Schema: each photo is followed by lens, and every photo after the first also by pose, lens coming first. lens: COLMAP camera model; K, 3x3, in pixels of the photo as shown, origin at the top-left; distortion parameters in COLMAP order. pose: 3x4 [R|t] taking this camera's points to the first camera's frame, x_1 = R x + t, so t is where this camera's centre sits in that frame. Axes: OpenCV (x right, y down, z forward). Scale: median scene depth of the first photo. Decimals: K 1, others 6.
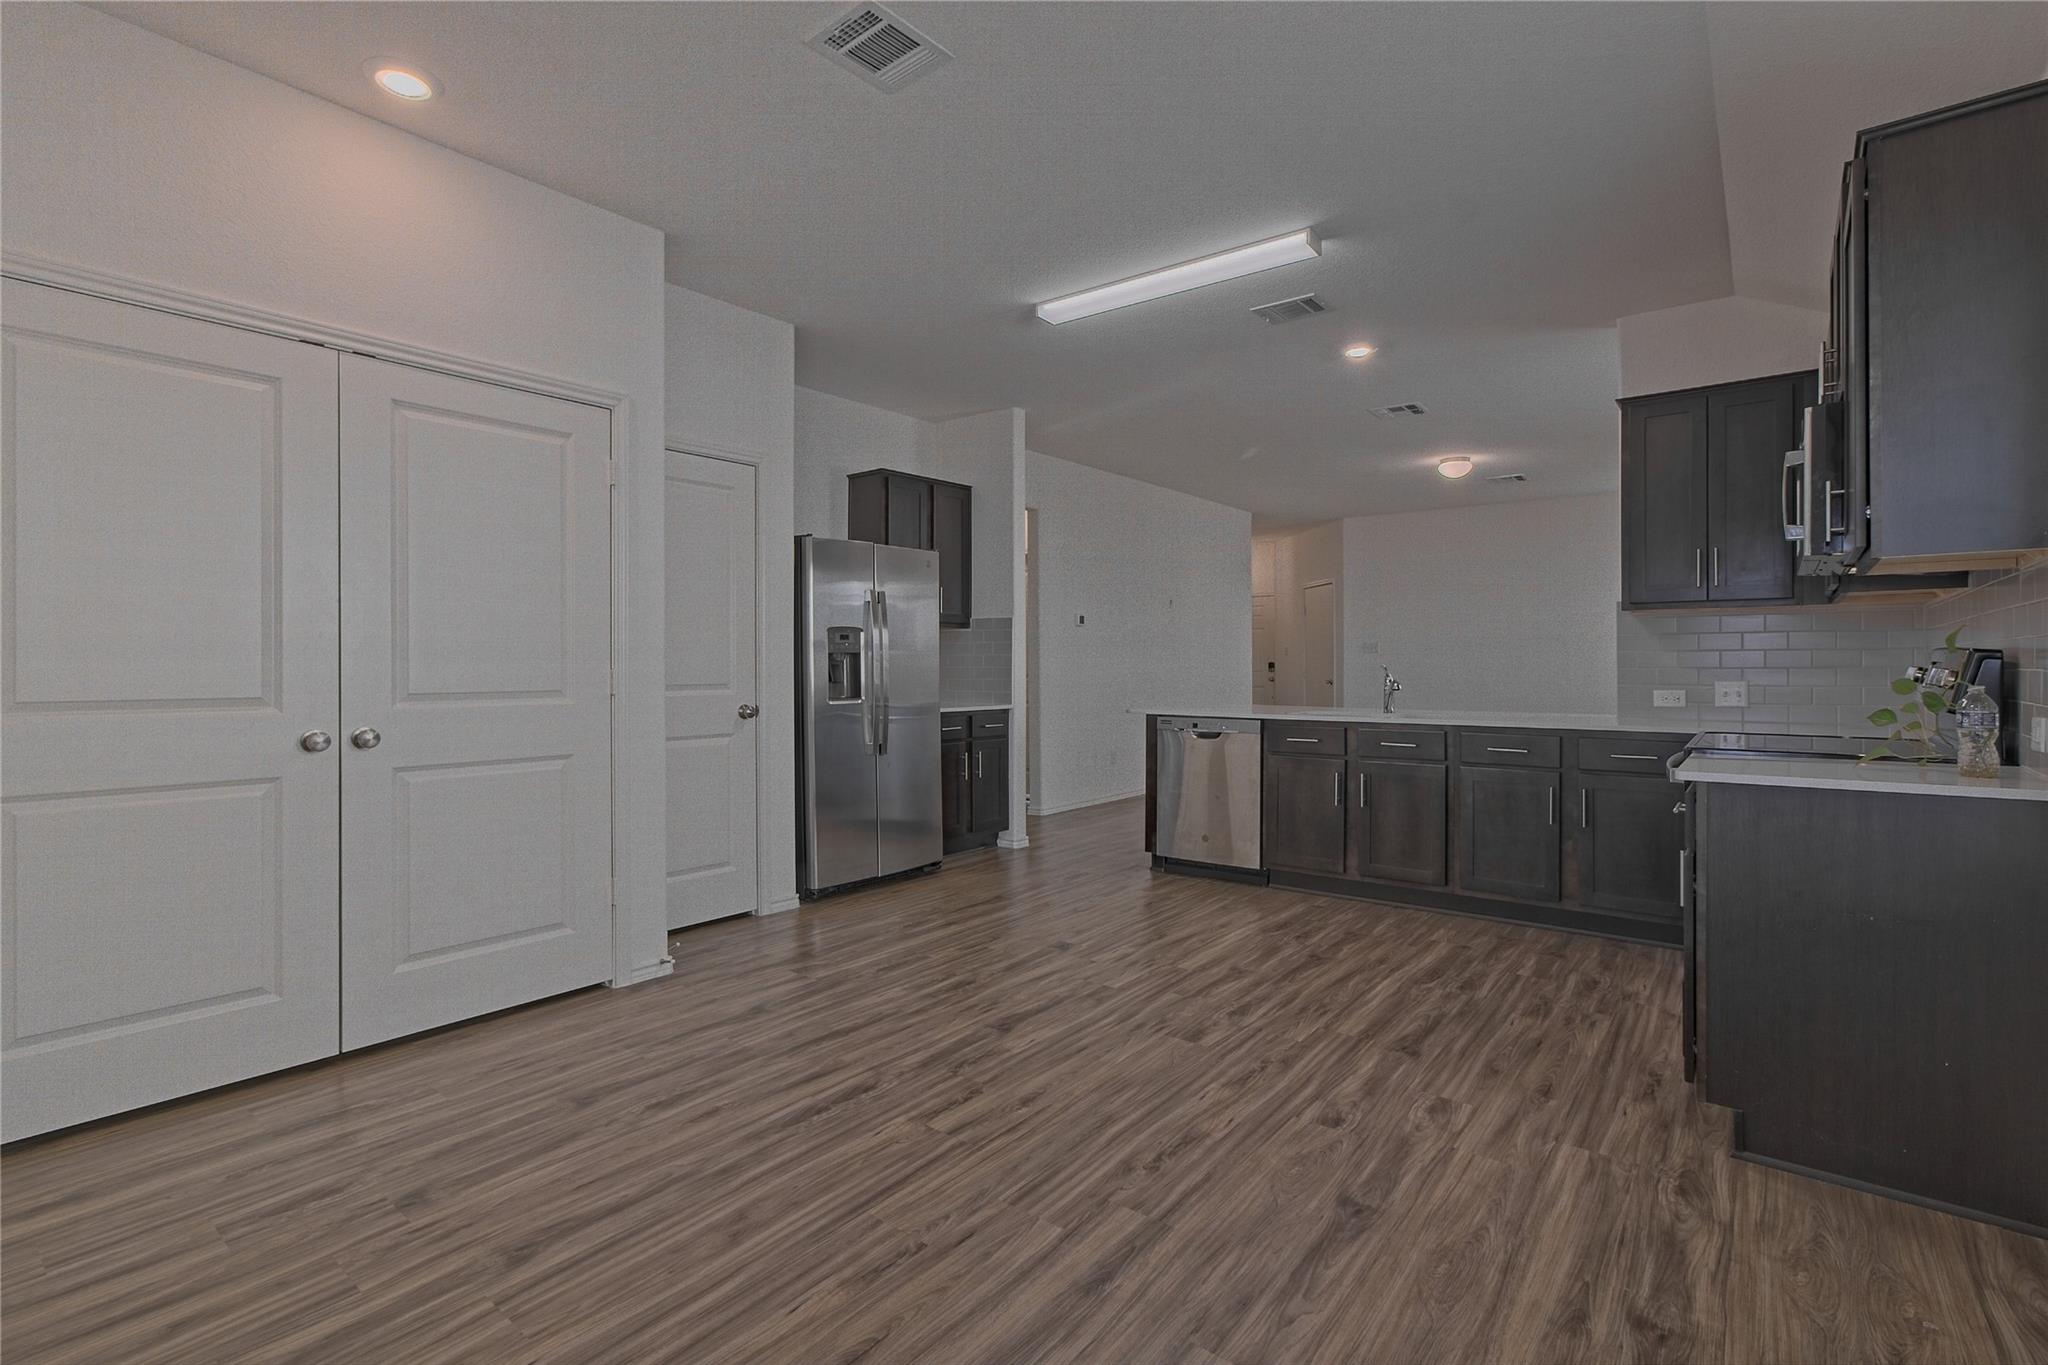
lens RADIAL K [[947.7, 0, 1008.0], [0, 947.7, 667.1], [0, 0, 1]] dist [-0.013876, 0.009394]
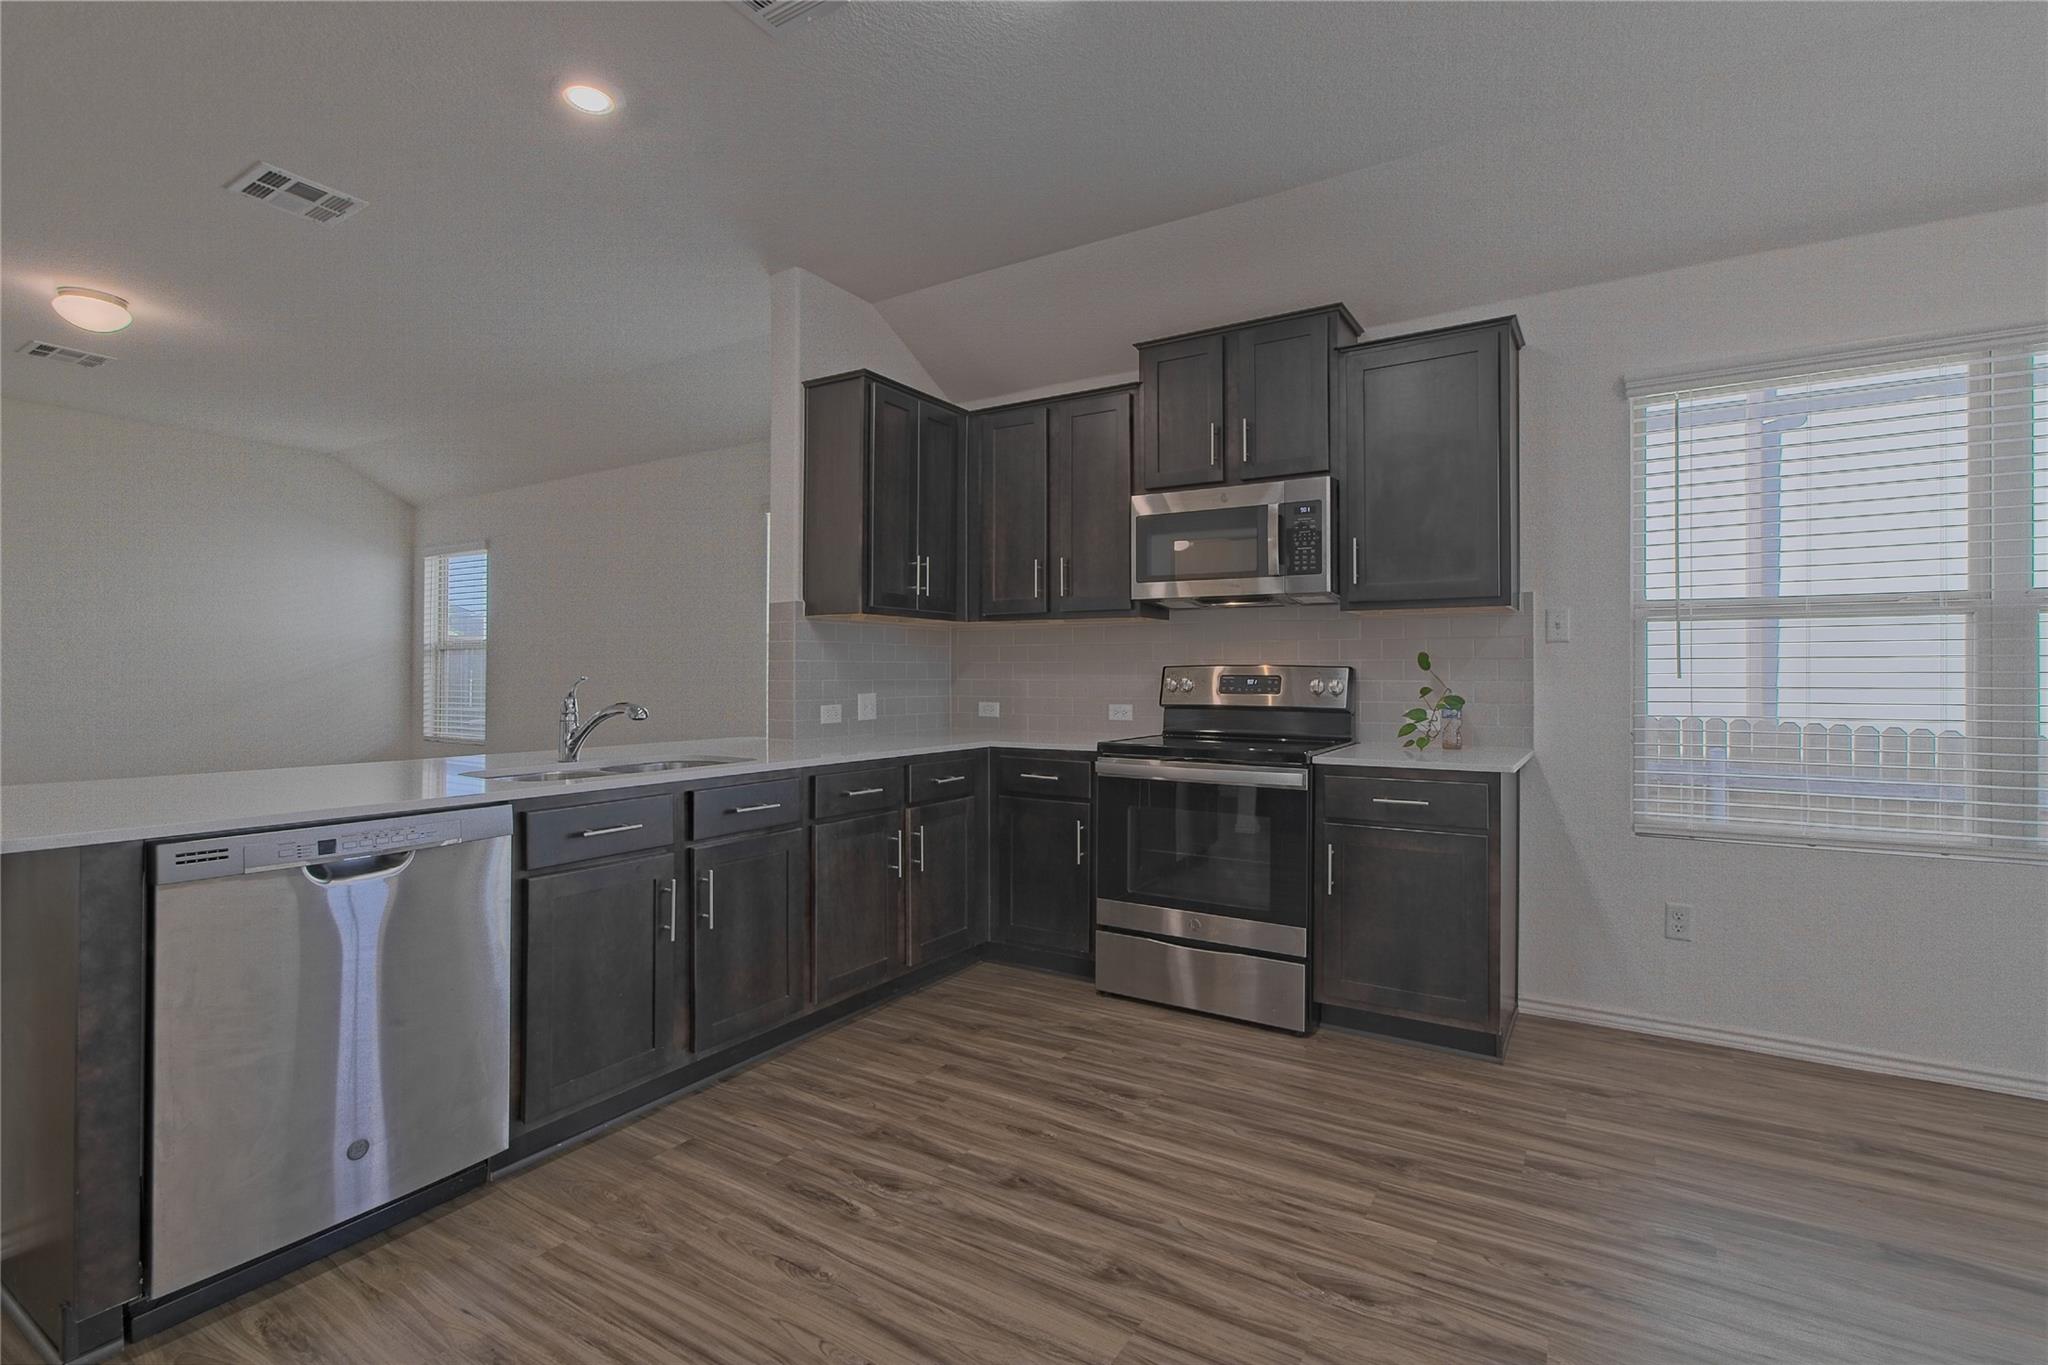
lens RADIAL K [[947.7, 0, 1008.0], [0, 947.7, 667.1], [0, 0, 1]] dist [-0.013876, 0.009394]
pose [[-0.122404, 0.007956, 0.992449, -0.297197], [-0.003075, 0.999960, -0.008396, -0.005629], [-0.992476, -0.004080, -0.122374, 1.272324]]
